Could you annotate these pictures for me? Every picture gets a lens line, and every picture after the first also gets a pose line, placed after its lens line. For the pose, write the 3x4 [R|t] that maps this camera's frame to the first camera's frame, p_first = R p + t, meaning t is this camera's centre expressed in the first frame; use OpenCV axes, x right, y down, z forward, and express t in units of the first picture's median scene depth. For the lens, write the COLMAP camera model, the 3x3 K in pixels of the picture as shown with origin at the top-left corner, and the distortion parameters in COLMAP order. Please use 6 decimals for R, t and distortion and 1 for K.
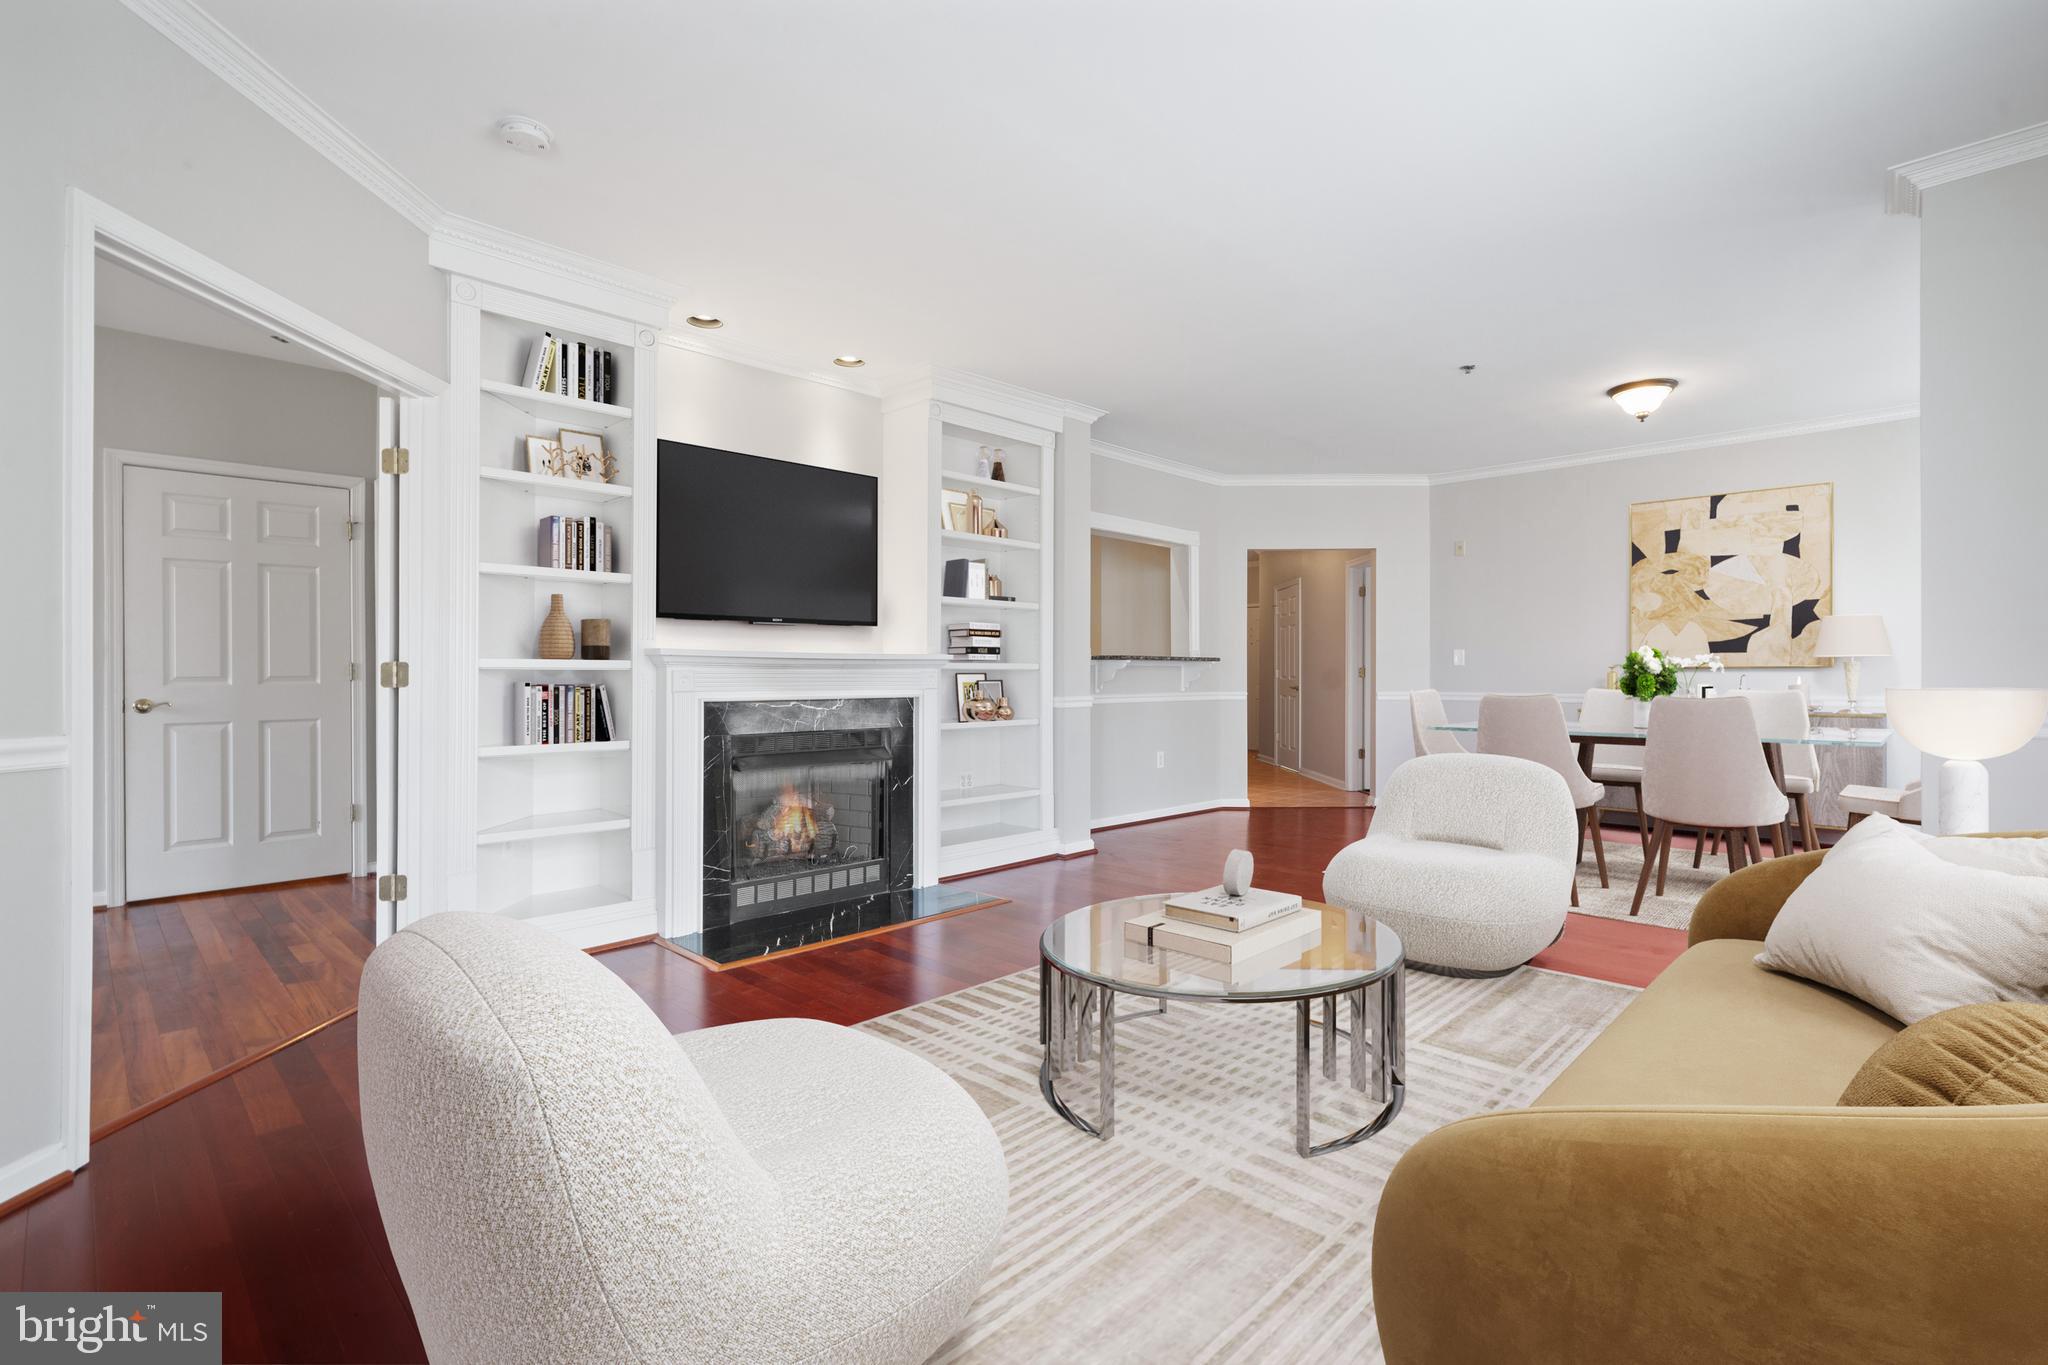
lens RADIAL K [[924.7, 0, 1018.9], [0, 924.7, 669.1], [0, 0, 1]] dist [0.000640, -0.000844]
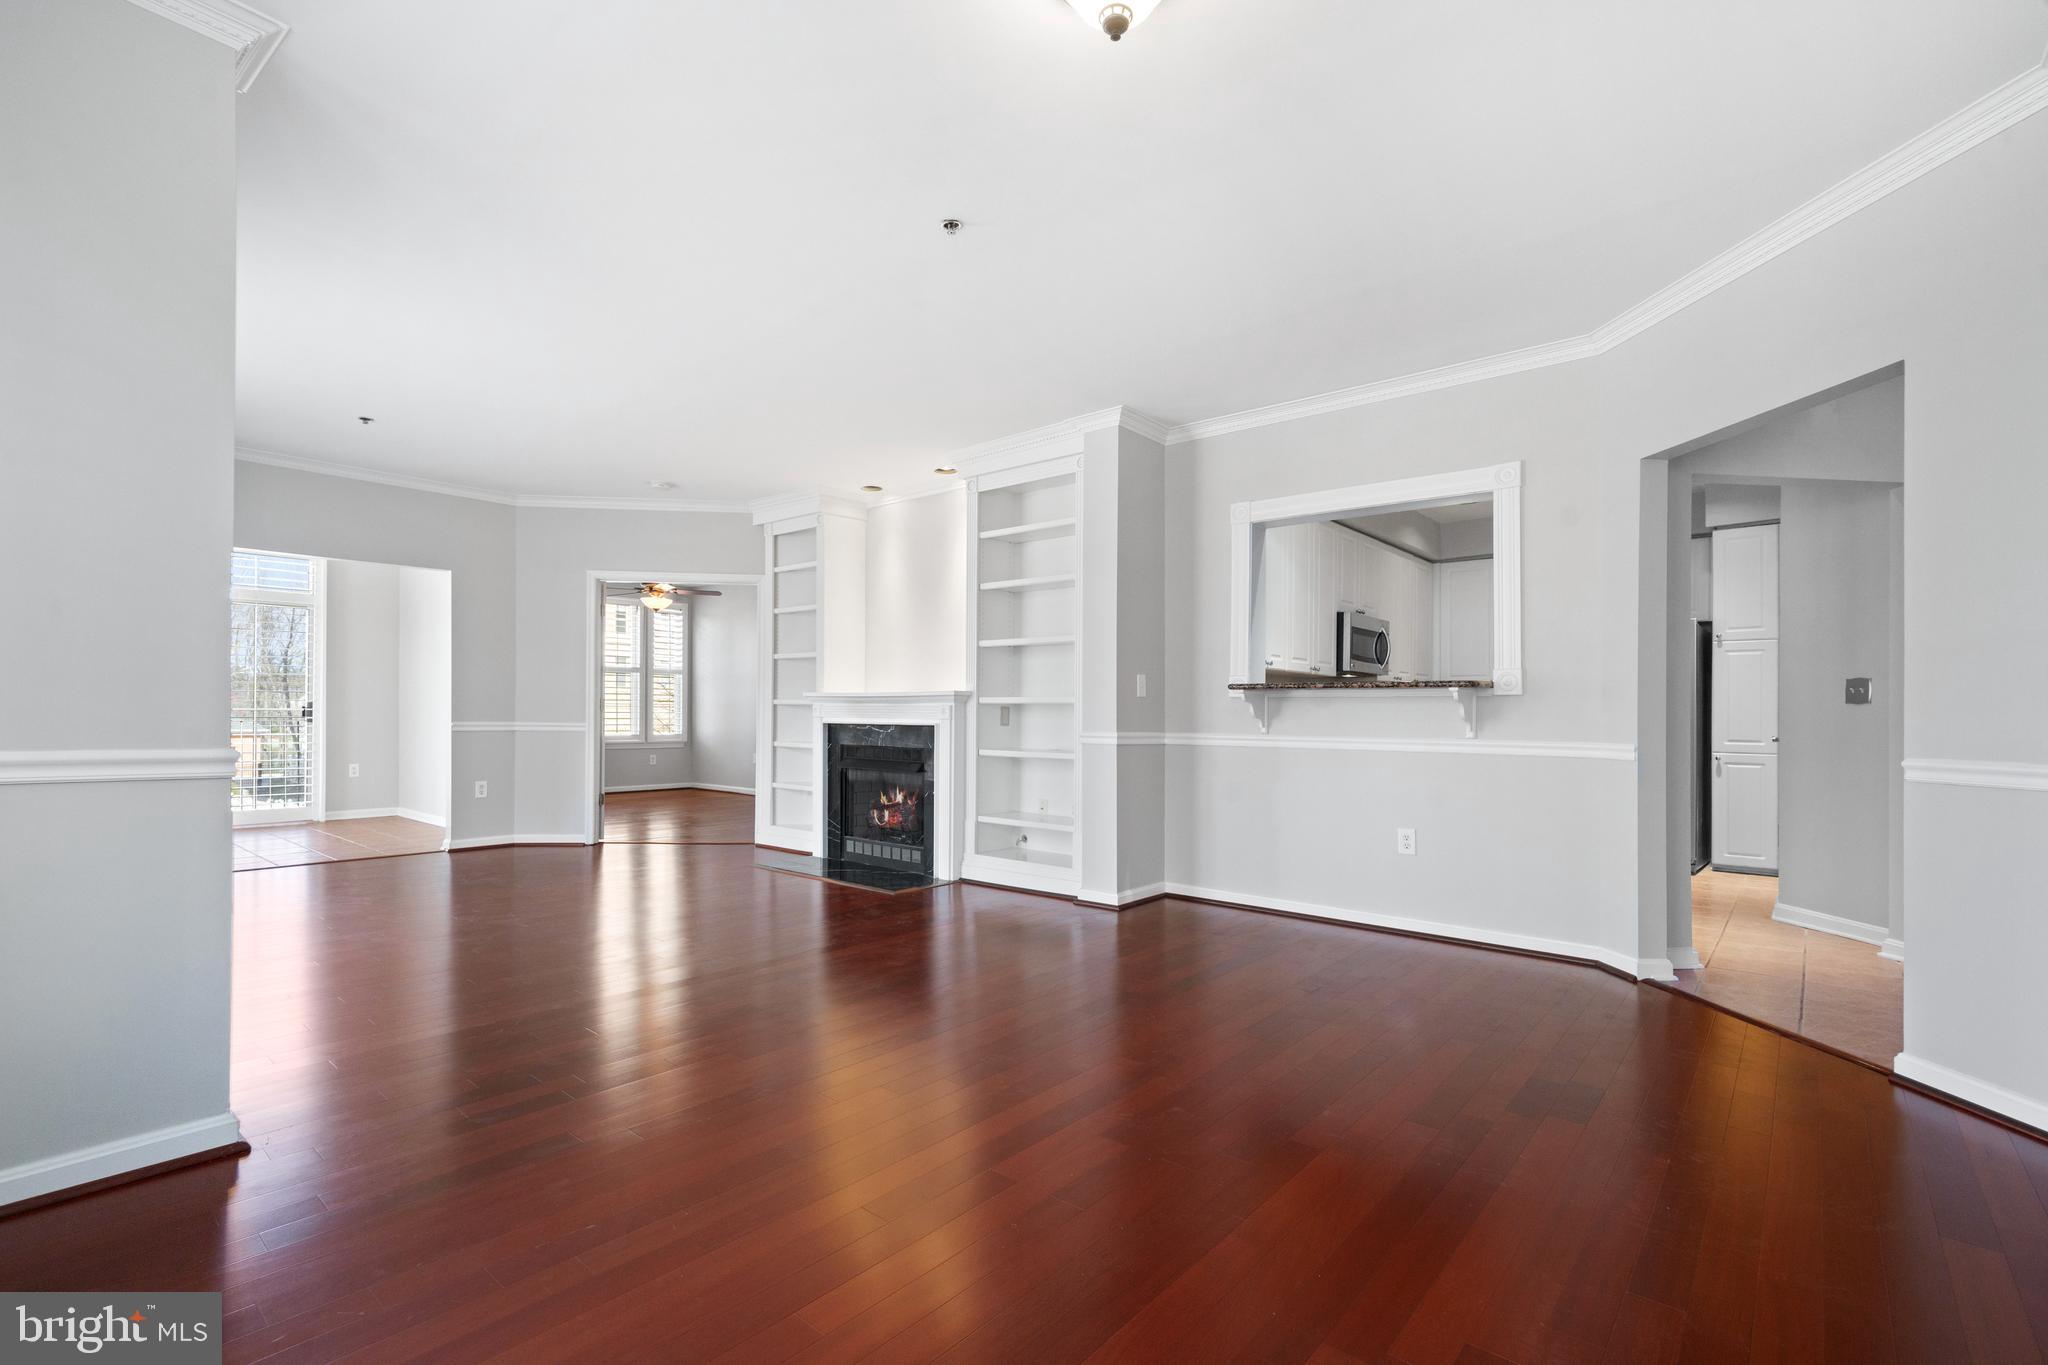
lens RADIAL K [[924.7, 0, 1014.6], [0, 924.7, 712.7], [0, 0, 1]] dist [0.000640, -0.000844]
pose [[0.083783, 0.000819, -0.996484, 1.238775], [-0.001410, 0.999999, 0.000703, 0.012468], [0.996483, 0.001346, 0.083784, 1.075483]]
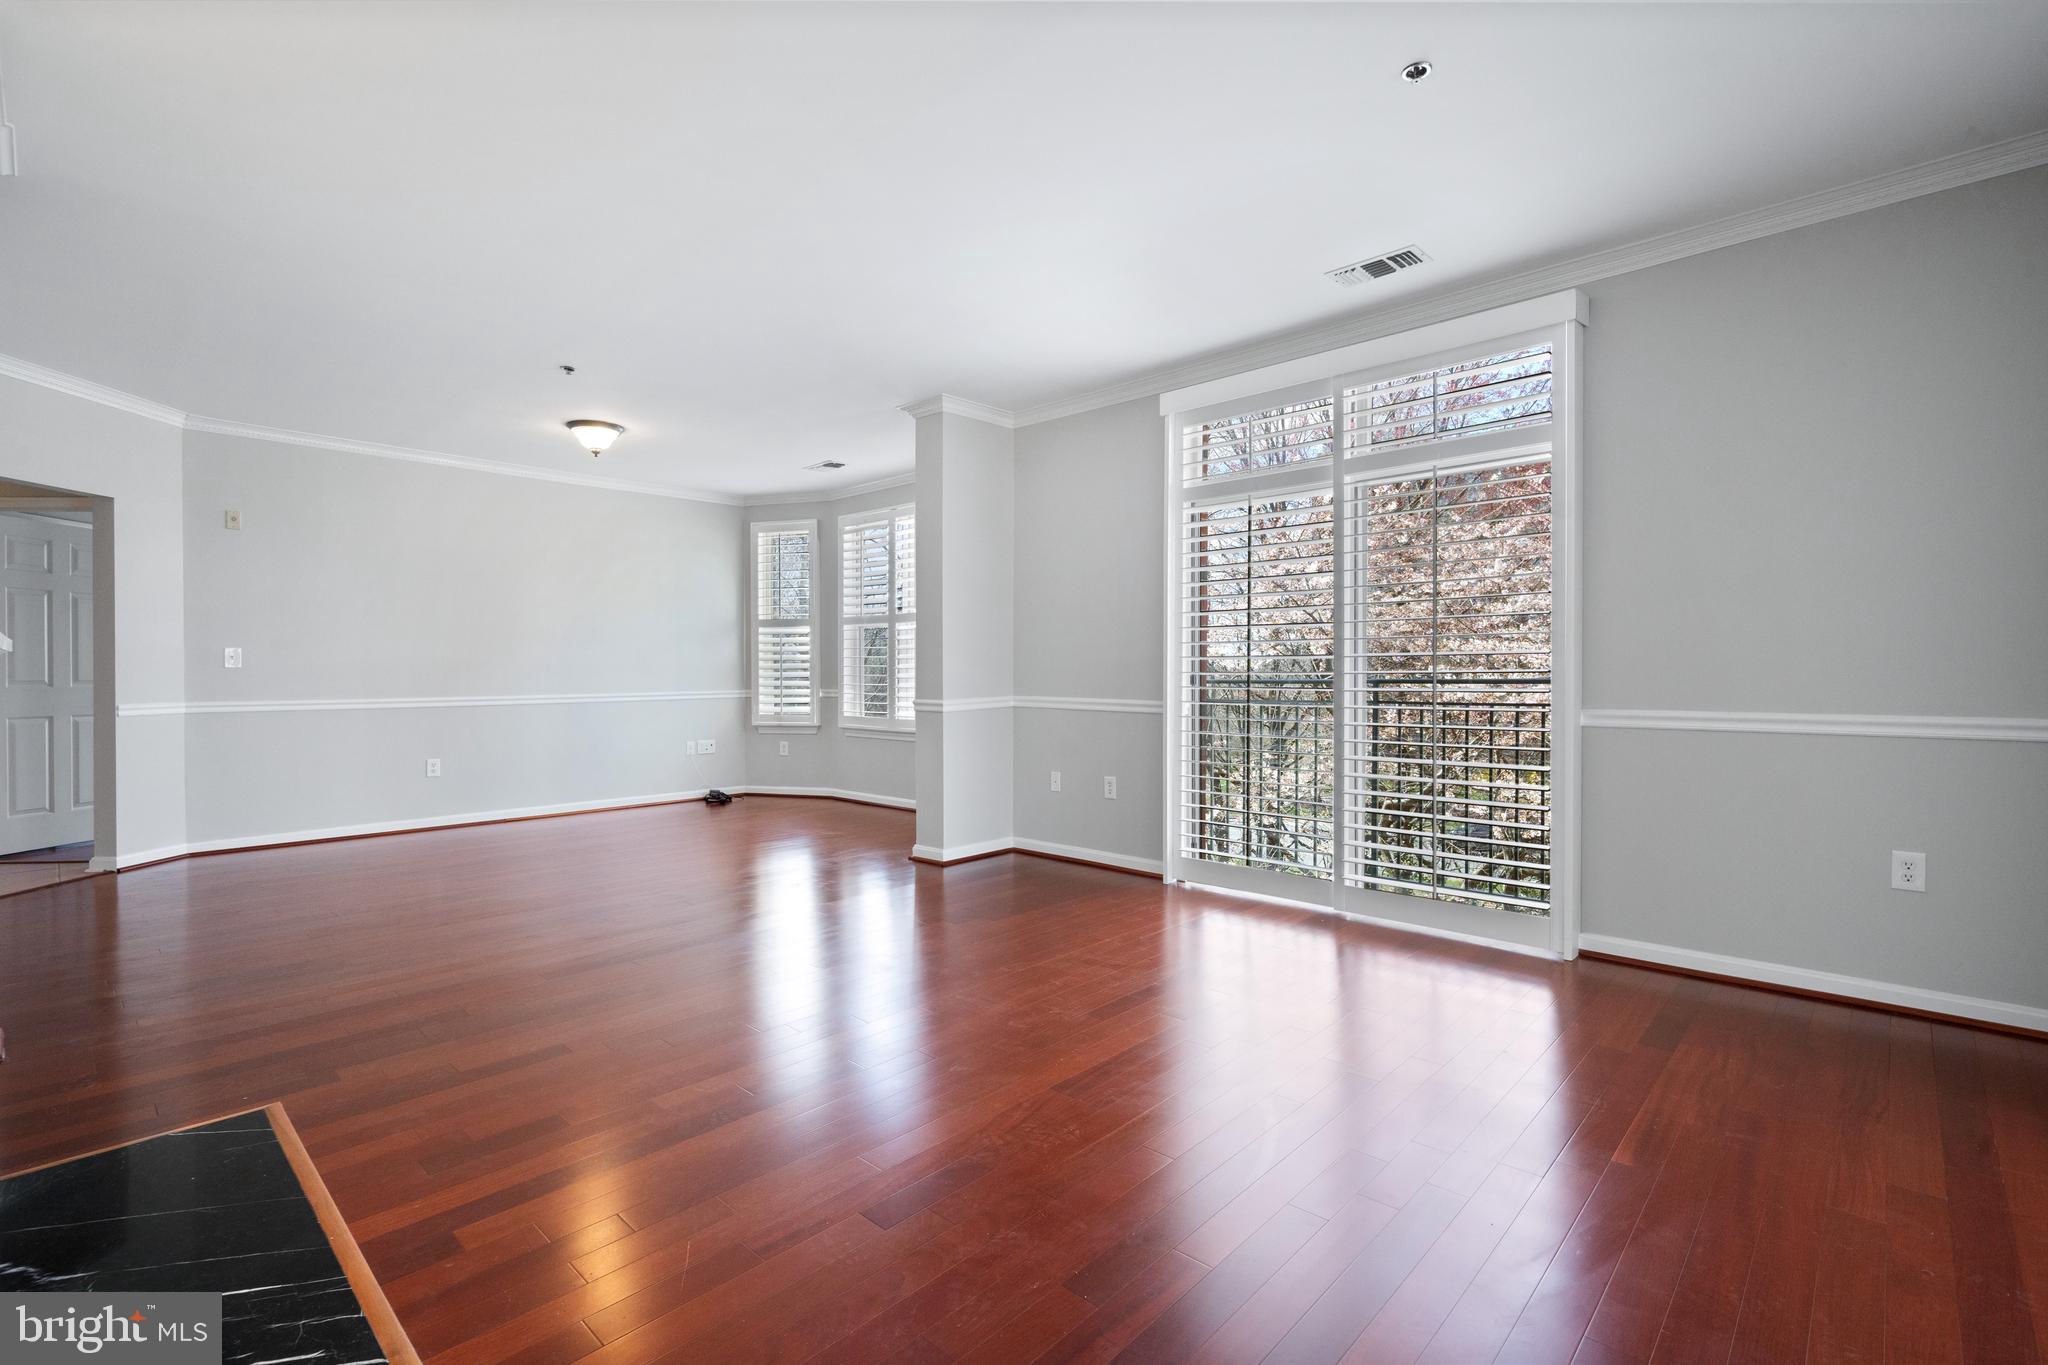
lens RADIAL K [[924.7, 0, 1020.6], [0, 924.7, 680.4], [0, 0, 1]] dist [0.000640, -0.000844]
pose [[-0.030635, -0.007318, 0.999504, -0.570813], [-0.002827, 0.999970, 0.007235, -0.001512], [-0.999527, -0.002604, -0.030654, 0.602295]]
